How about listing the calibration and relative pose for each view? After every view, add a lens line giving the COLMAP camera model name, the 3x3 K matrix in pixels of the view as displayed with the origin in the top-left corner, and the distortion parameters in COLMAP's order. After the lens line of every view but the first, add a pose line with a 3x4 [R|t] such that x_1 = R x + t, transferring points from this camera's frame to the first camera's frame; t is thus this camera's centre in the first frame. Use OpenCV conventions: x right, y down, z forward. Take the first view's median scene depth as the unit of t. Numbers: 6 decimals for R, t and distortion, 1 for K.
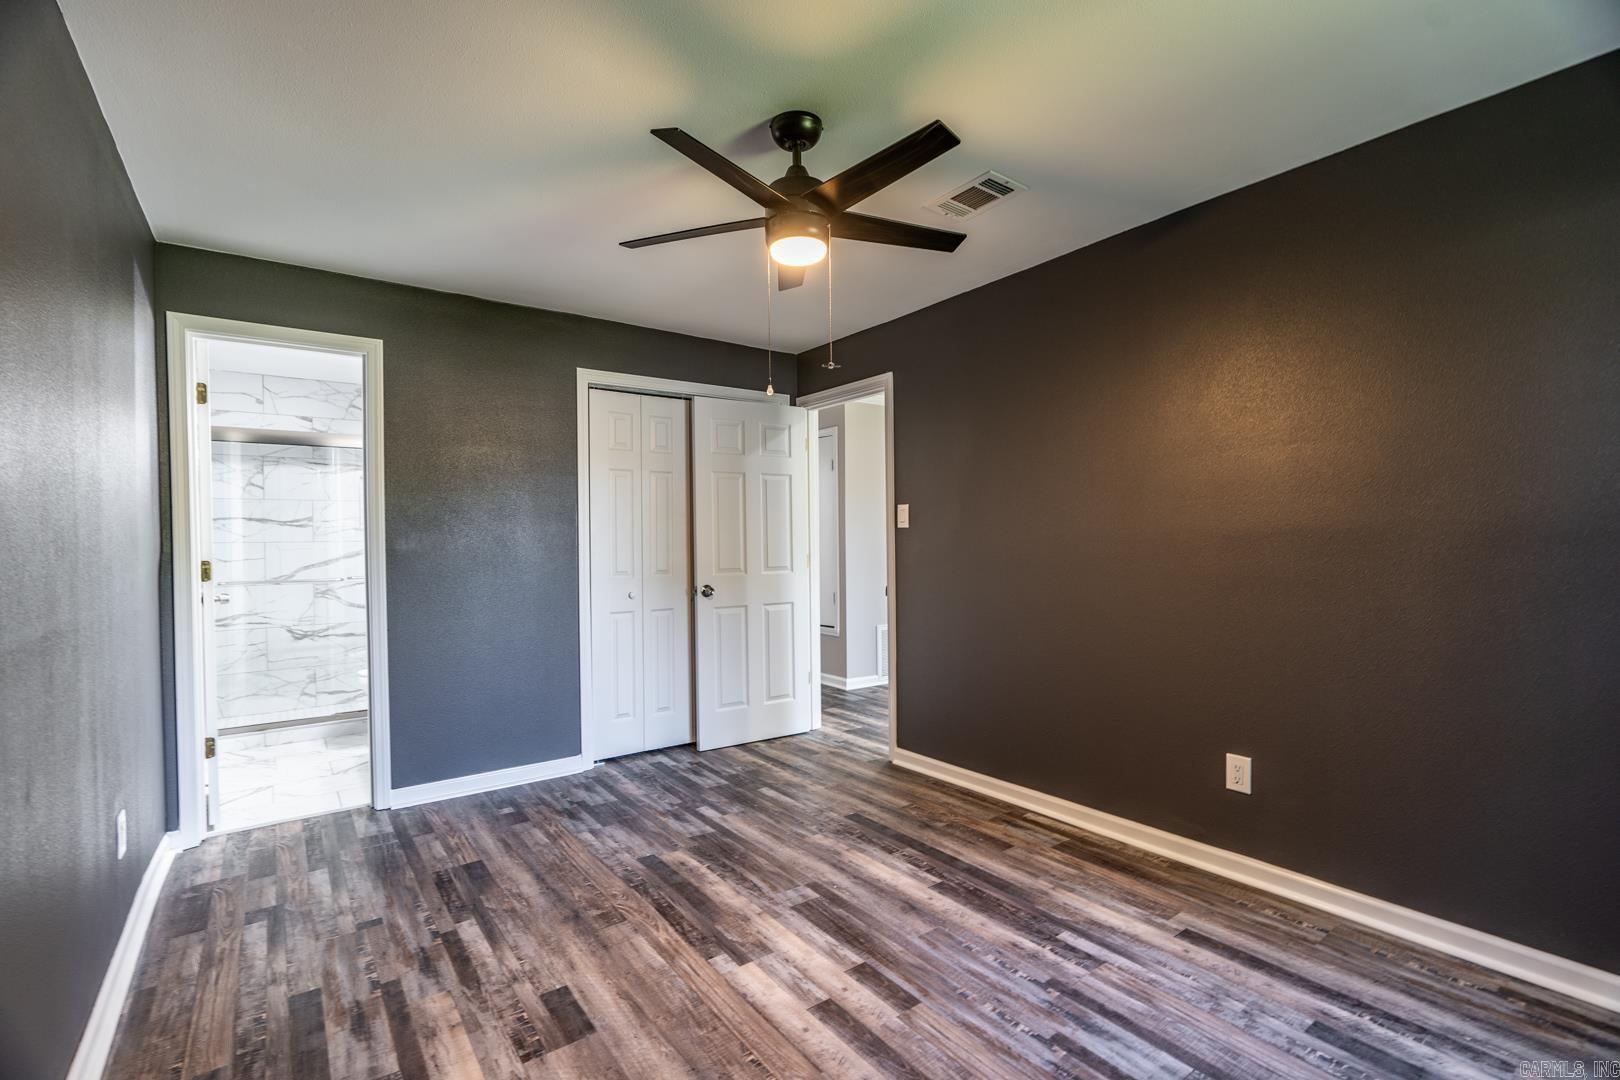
lens RADIAL K [[733.0, 0, 812.0], [0, 733.0, 550.1], [0, 0, 1]] dist [-0.011573, 0.003708]
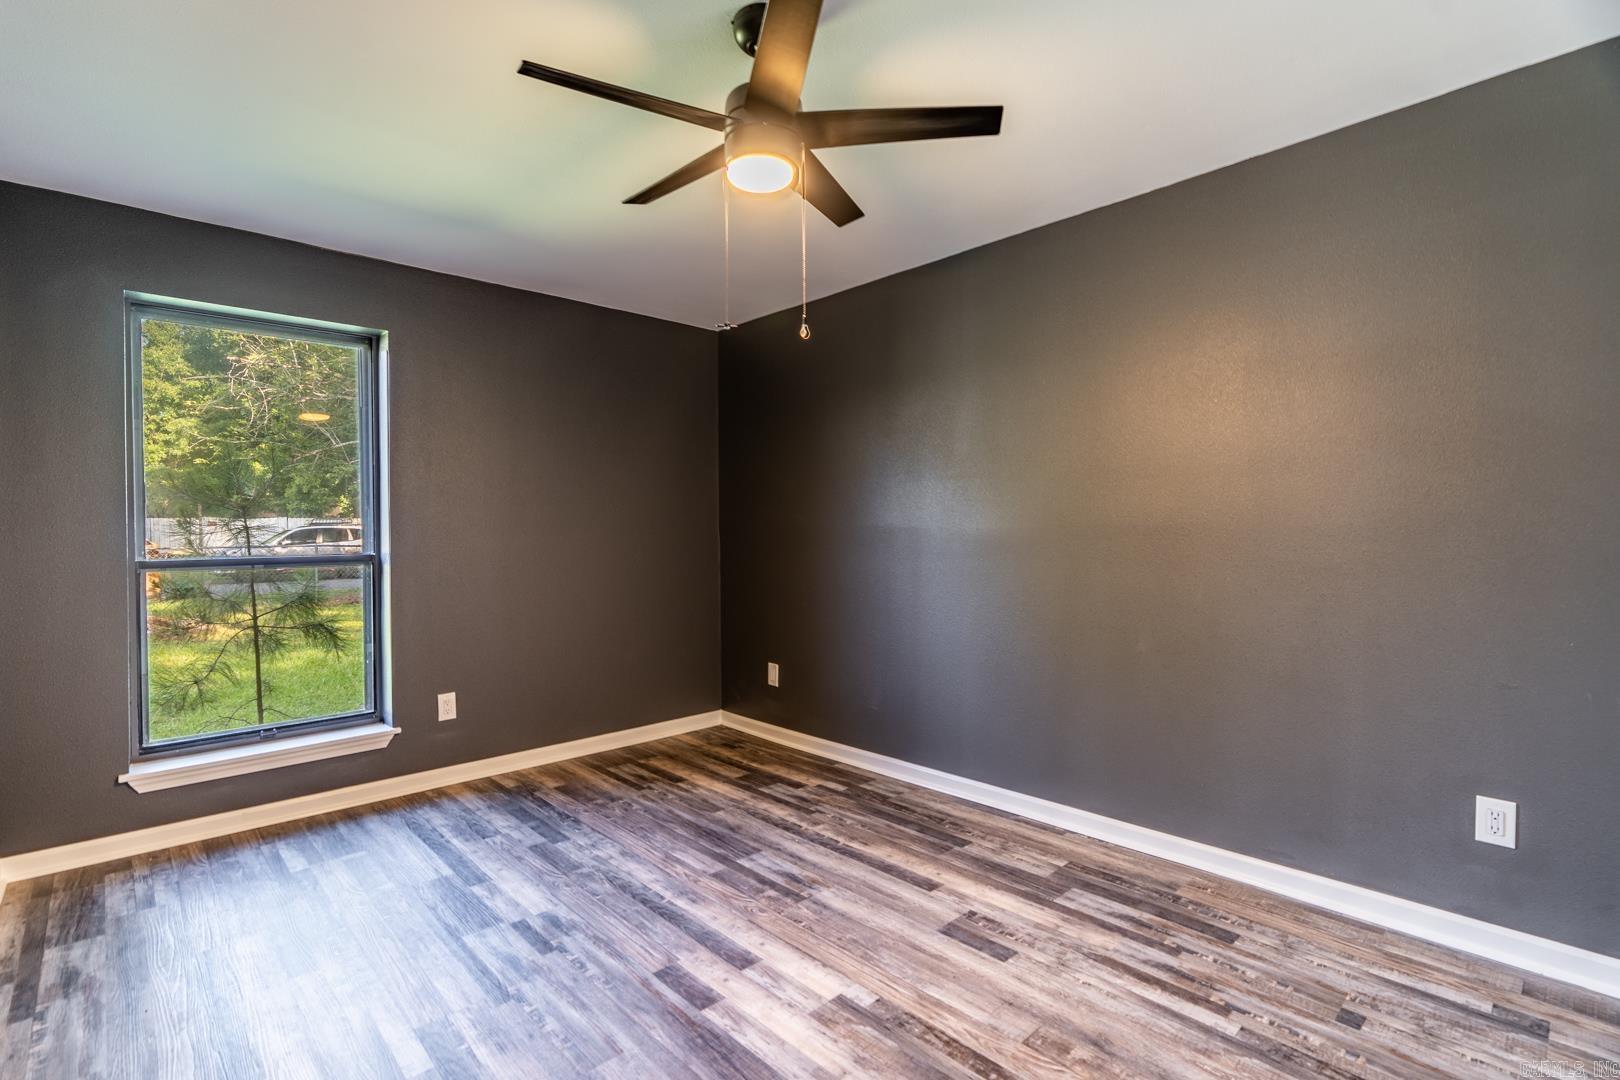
lens RADIAL K [[733.0, 0, 815.0], [0, 733.0, 535.4], [0, 0, 1]] dist [-0.011573, 0.003708]
pose [[-0.992600, 0.021876, -0.119440, 0.028439], [0.019159, 0.999532, 0.023852, -0.019900], [0.119906, 0.021387, -0.992555, 1.864932]]
